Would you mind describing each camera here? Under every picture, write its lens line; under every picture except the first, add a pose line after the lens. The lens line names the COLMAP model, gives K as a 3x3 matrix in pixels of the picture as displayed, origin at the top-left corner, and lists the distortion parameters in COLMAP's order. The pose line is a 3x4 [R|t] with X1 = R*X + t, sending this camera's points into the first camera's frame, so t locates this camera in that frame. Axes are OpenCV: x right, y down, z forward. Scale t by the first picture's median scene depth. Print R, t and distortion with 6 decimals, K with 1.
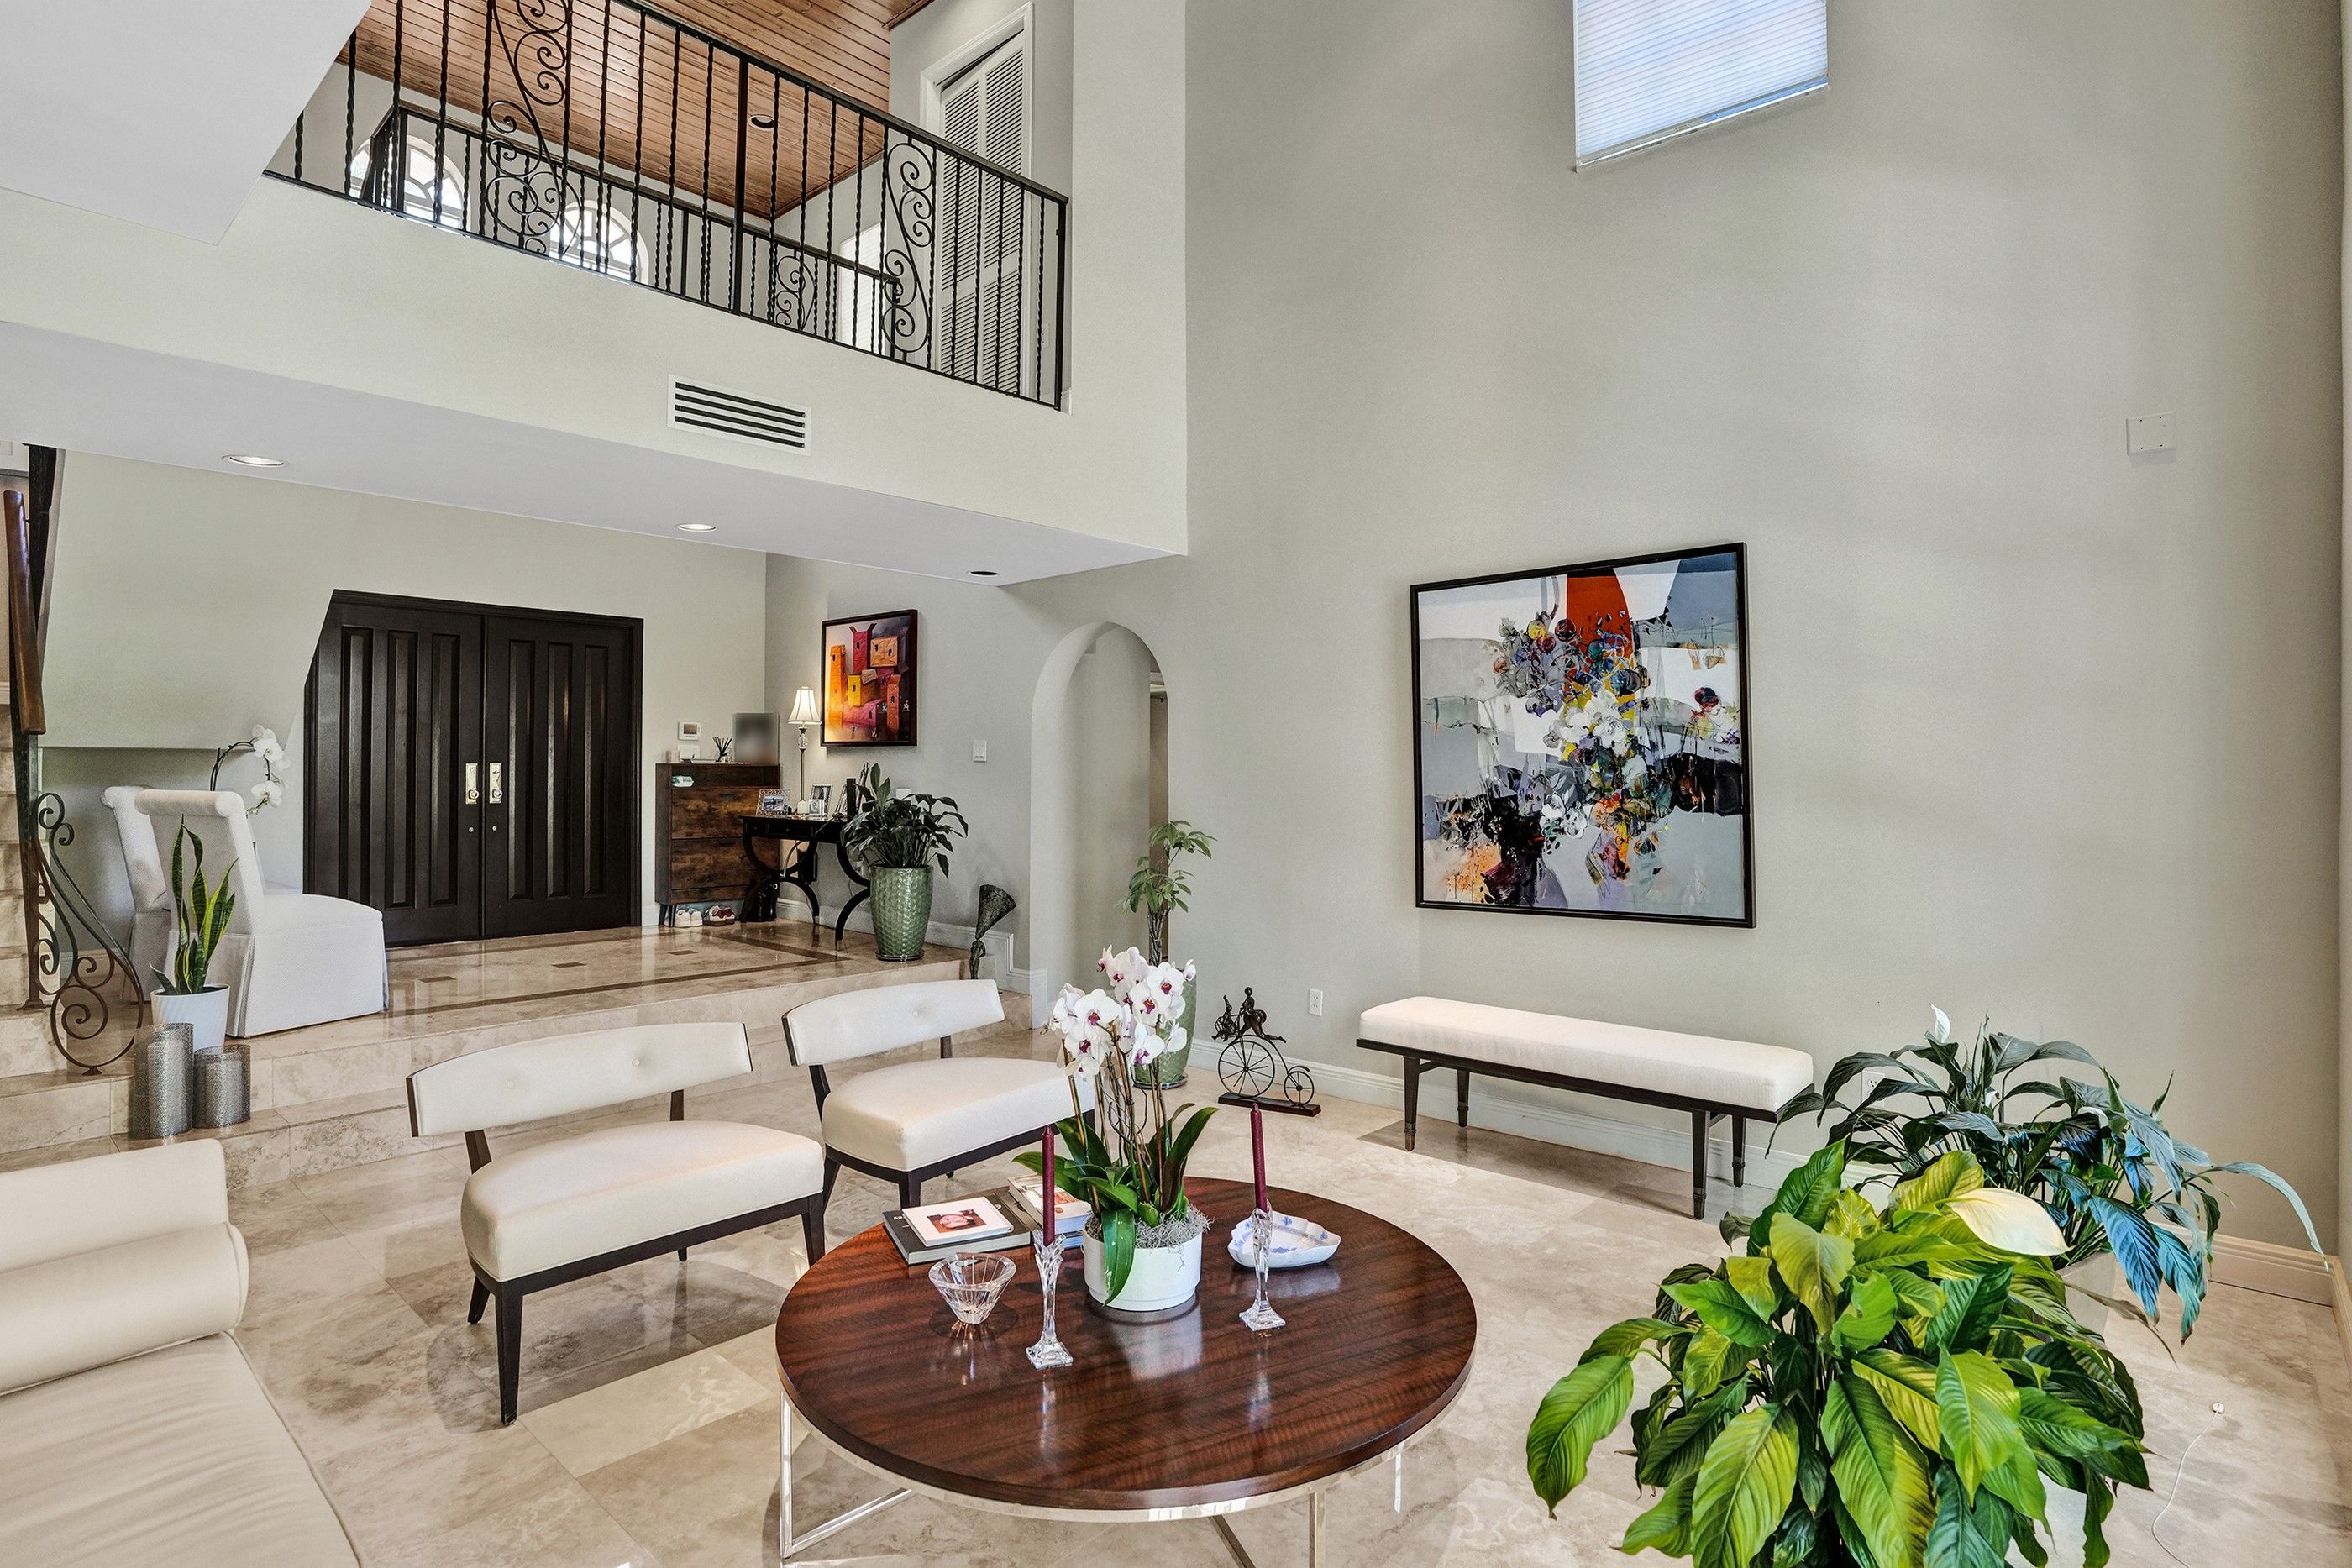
lens RADIAL K [[1163.3, 0, 1177.4], [0, 1163.3, 764.9], [0, 0, 1]] dist [-0.070686, 0.030530]
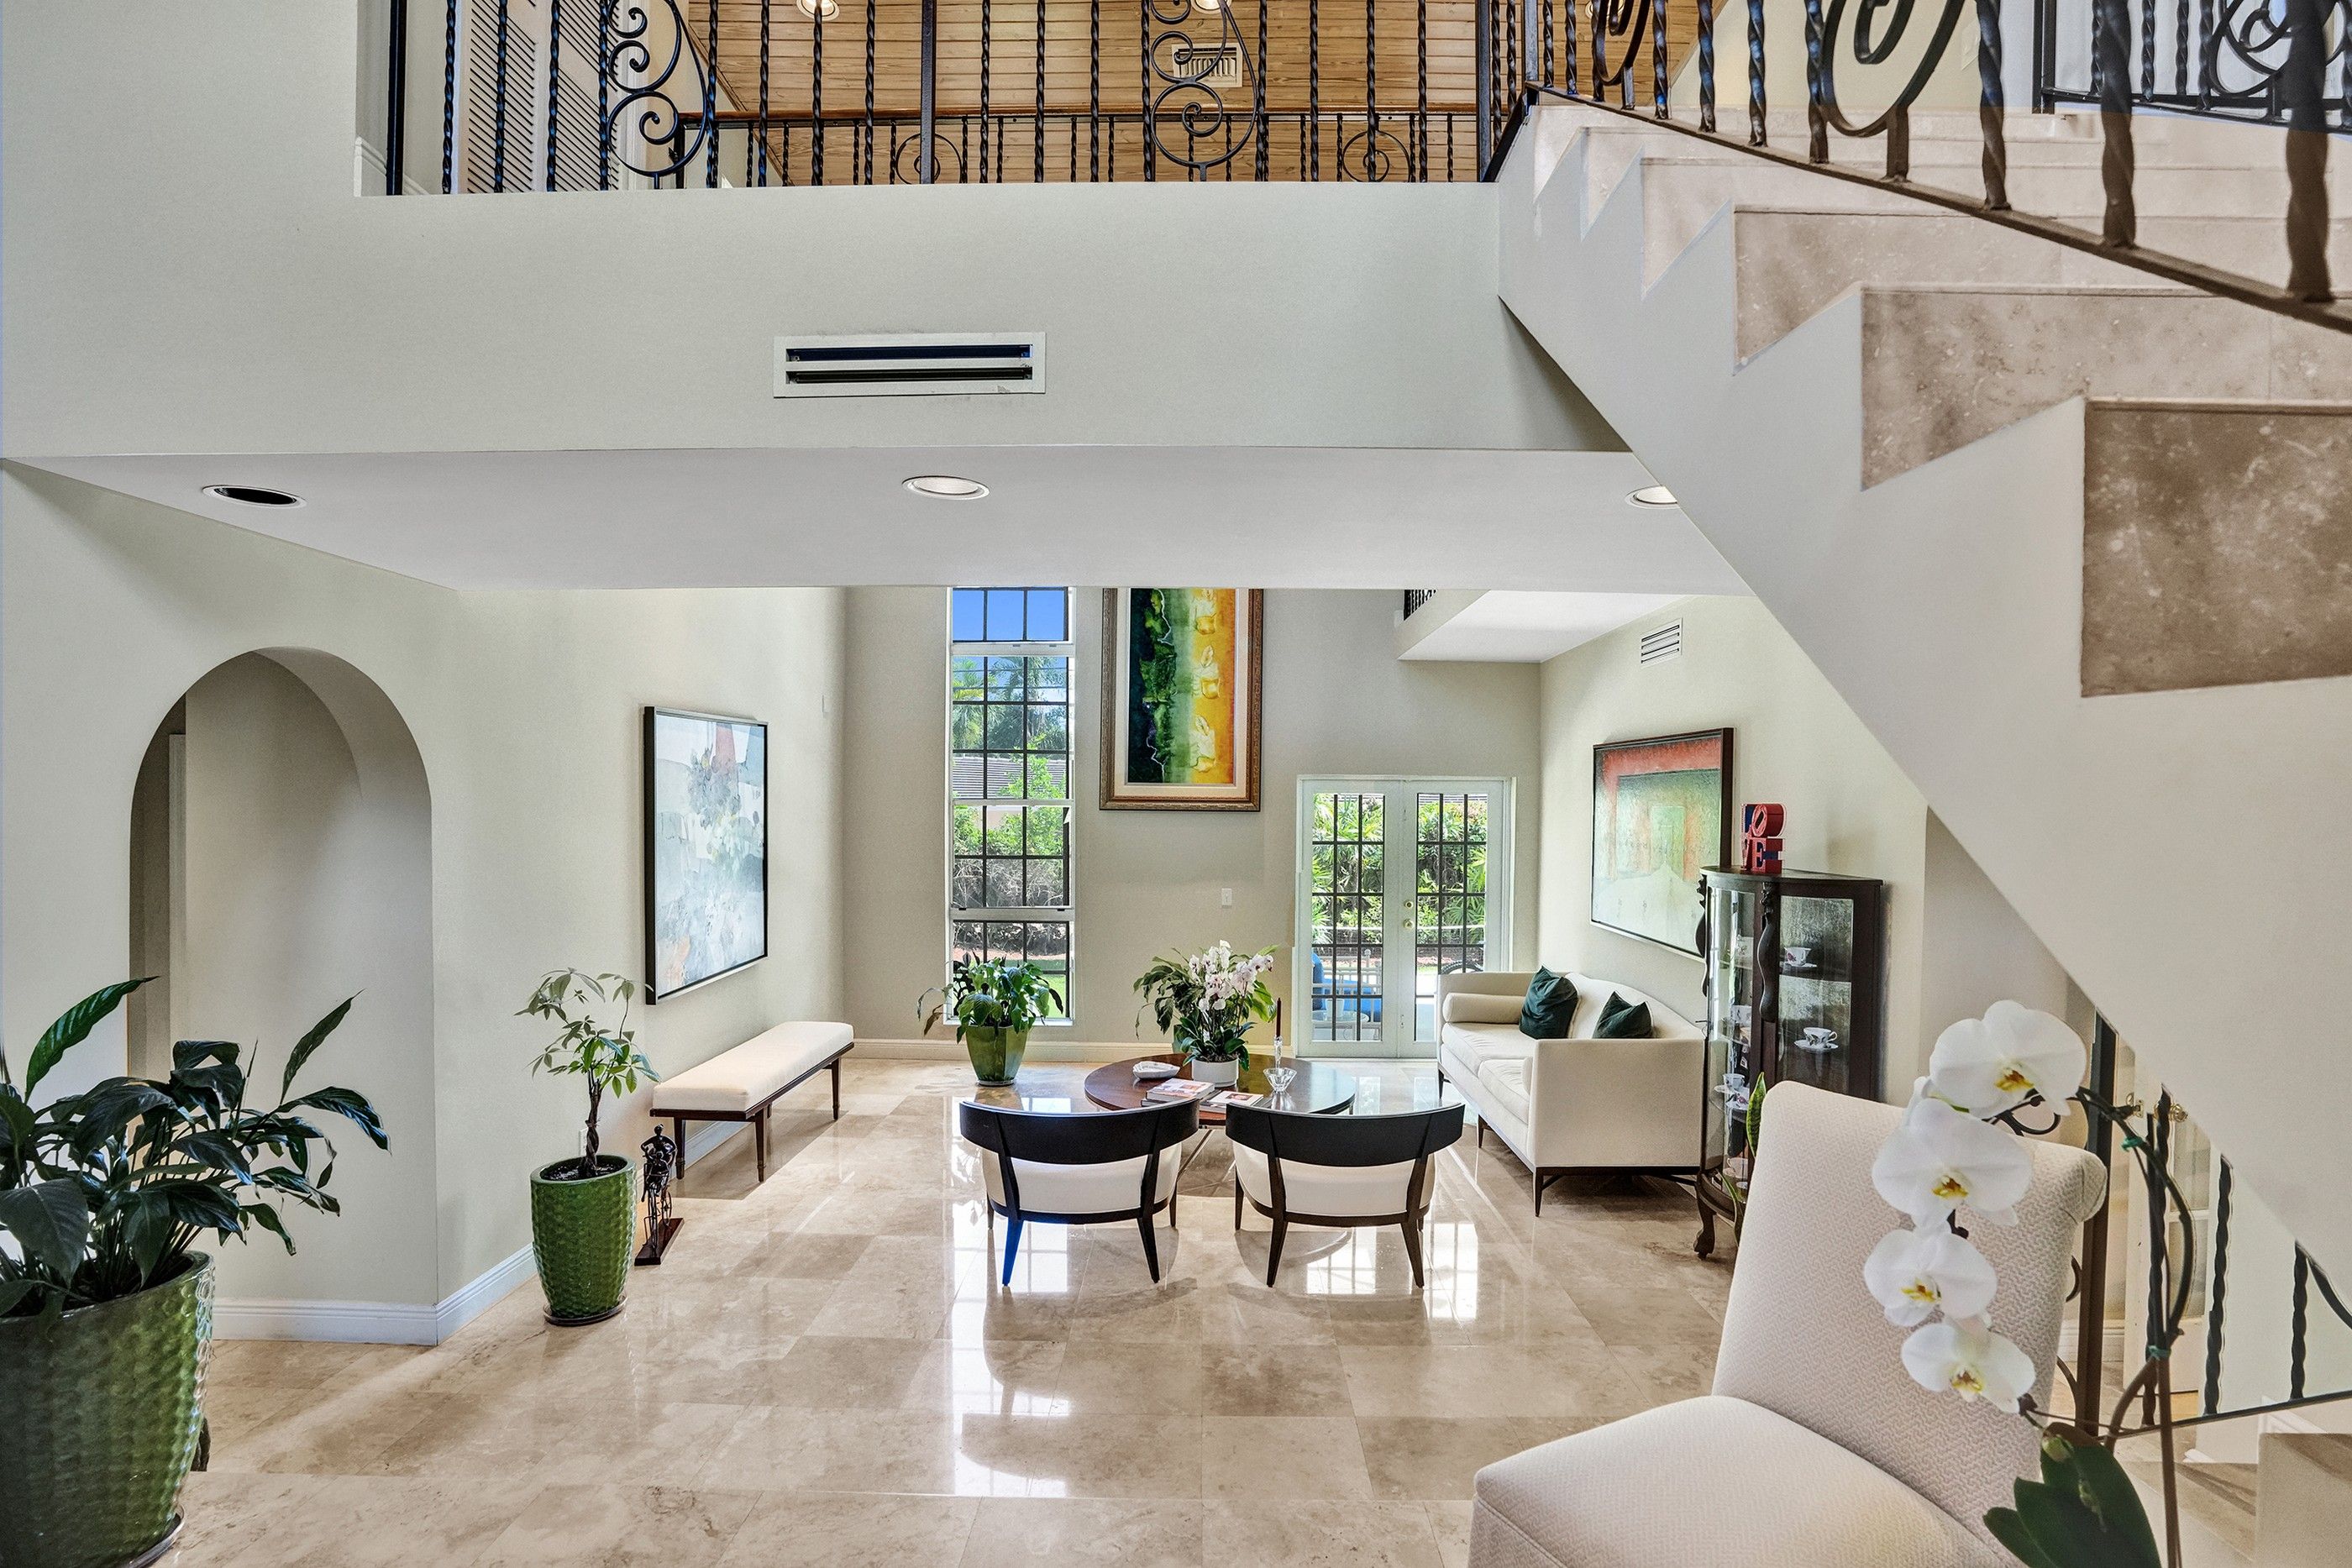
lens RADIAL K [[1164.1, 0, 1188.6], [0, 1164.1, 831.8], [0, 0, 1]] dist [-0.073974, 0.000398]
pose [[-0.654592, -0.028480, 0.755445, -0.998252], [-0.016191, 0.999589, 0.023655, -0.078086], [-0.755809, 0.003253, -0.654785, 1.432395]]
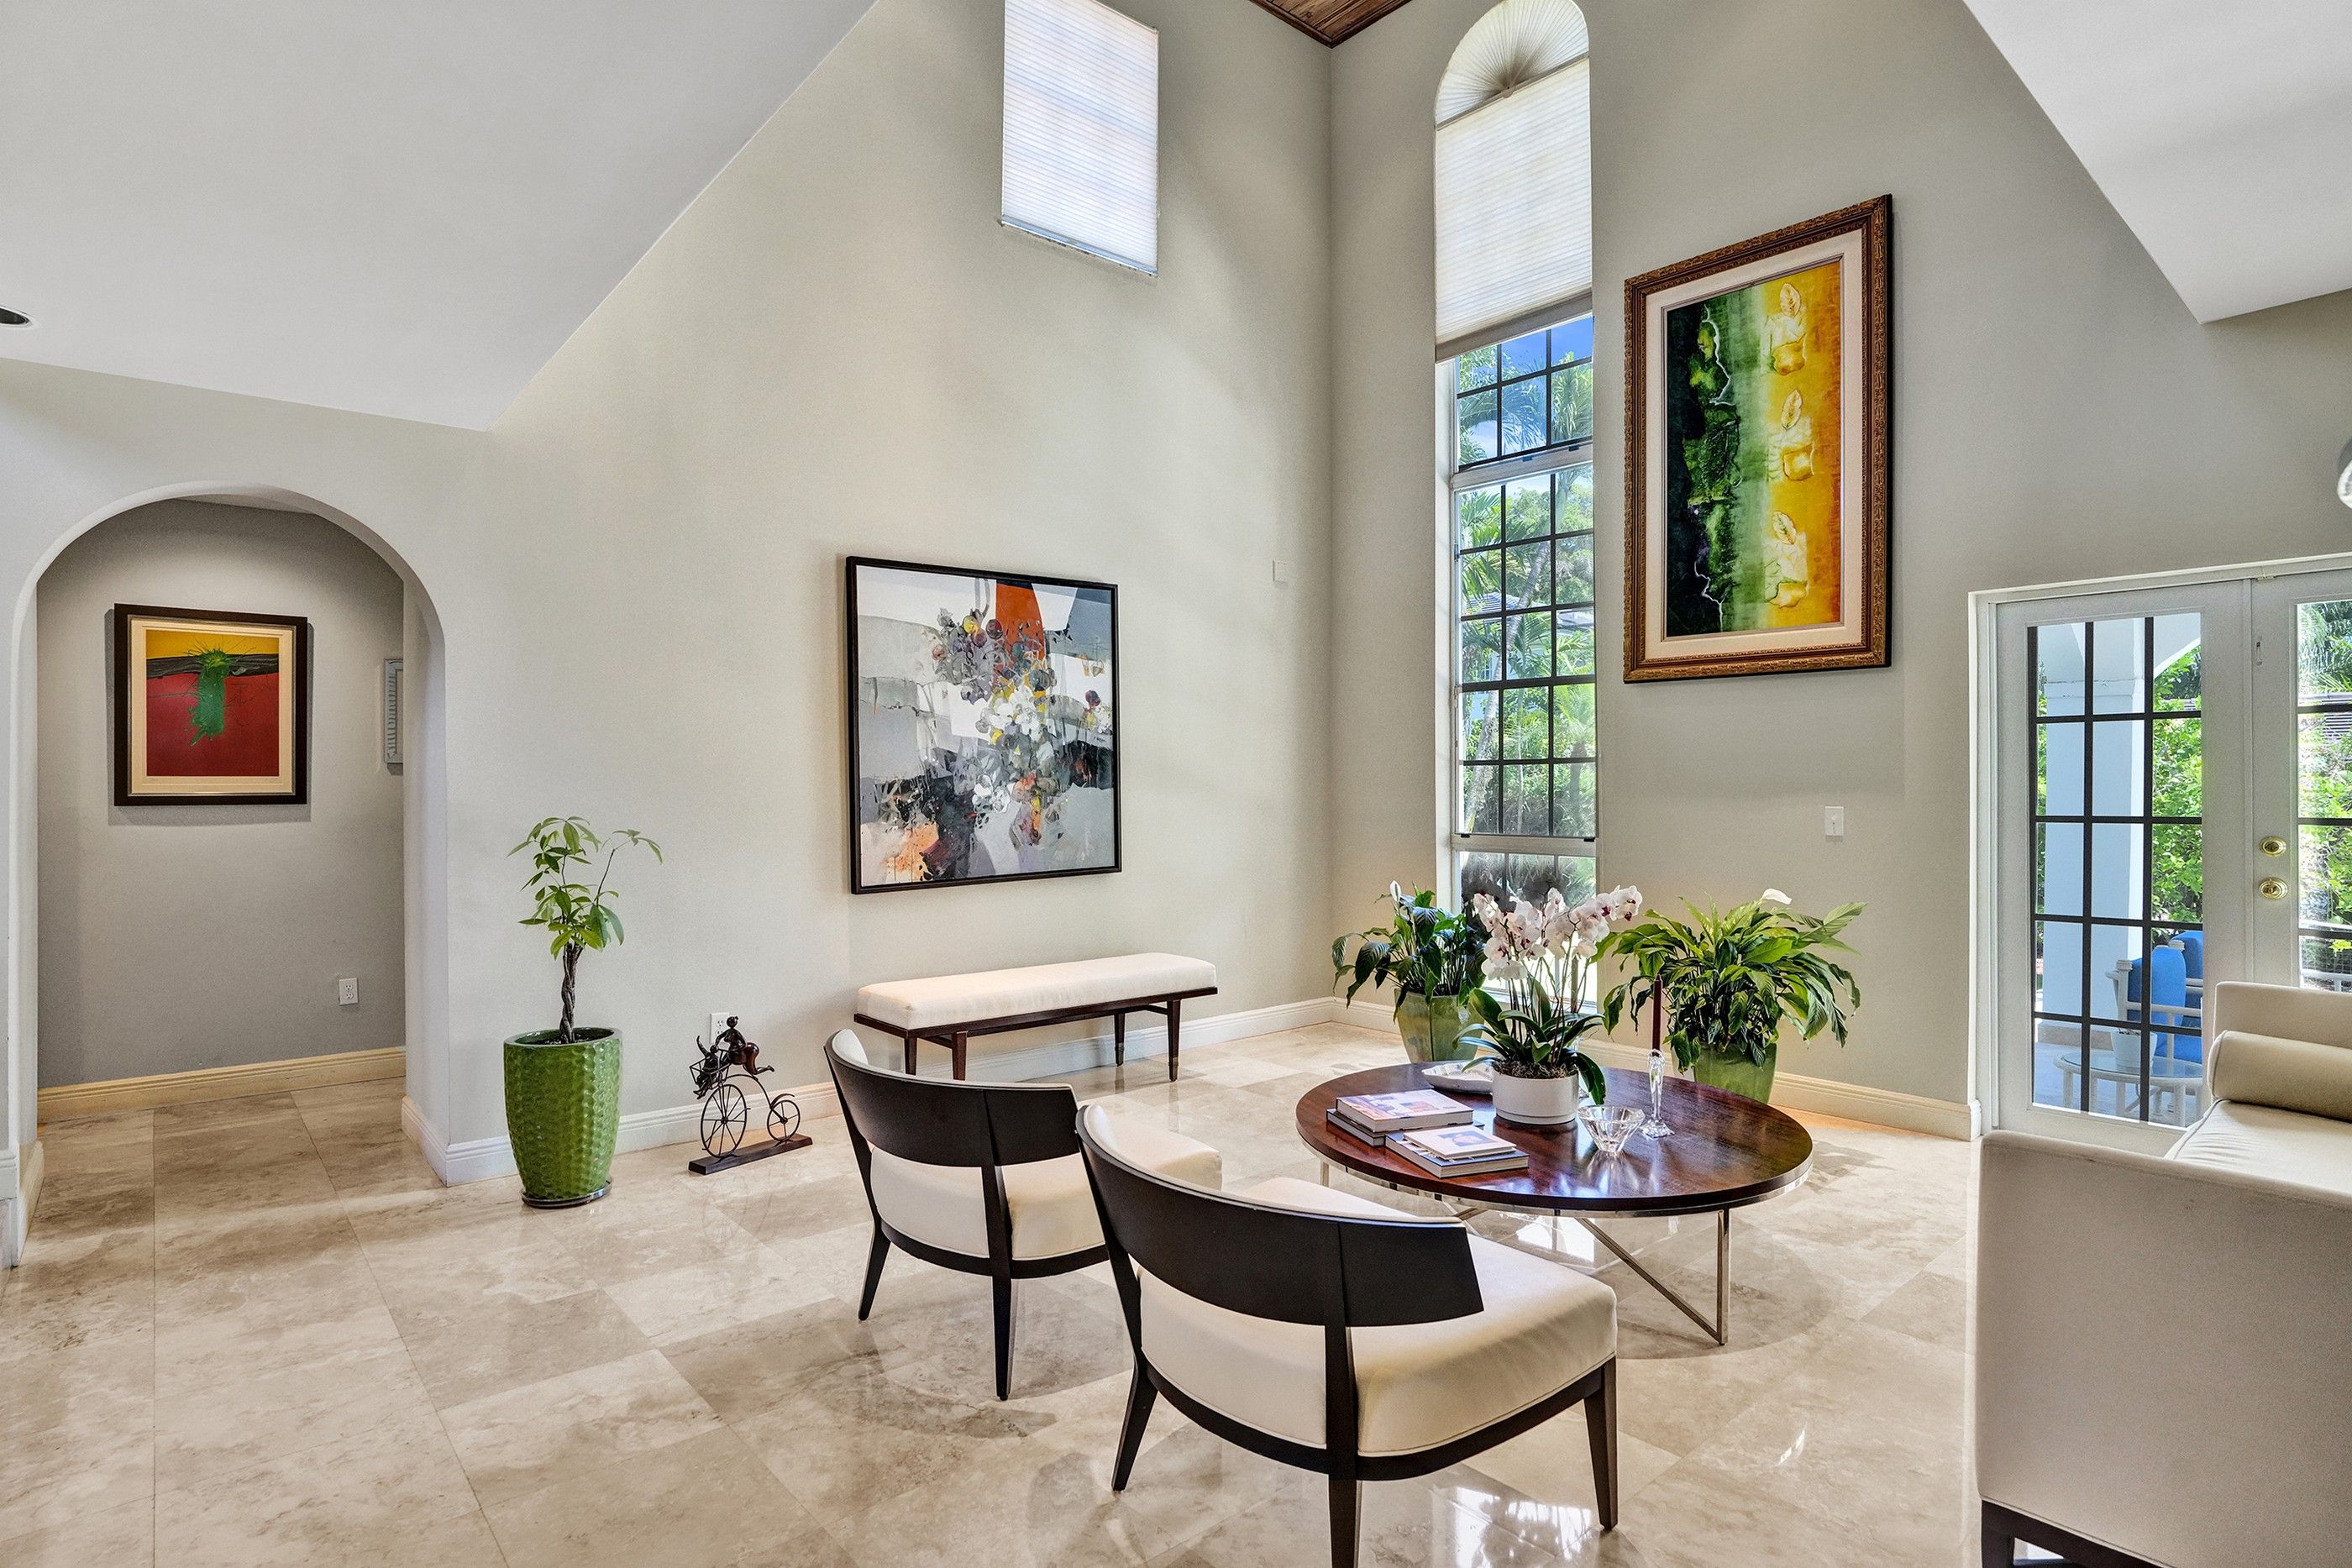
lens RADIAL K [[1238.1, 0, 1169.1], [0, 1238.1, 777.2], [0, 0, 1]] dist [-0.039131, 0.000556]
pose [[0.138043, -0.001921, 0.990424, -0.830705], [-0.005768, 0.999980, 0.002743, 0.023688], [-0.990409, -0.006091, 0.138029, 0.654011]]
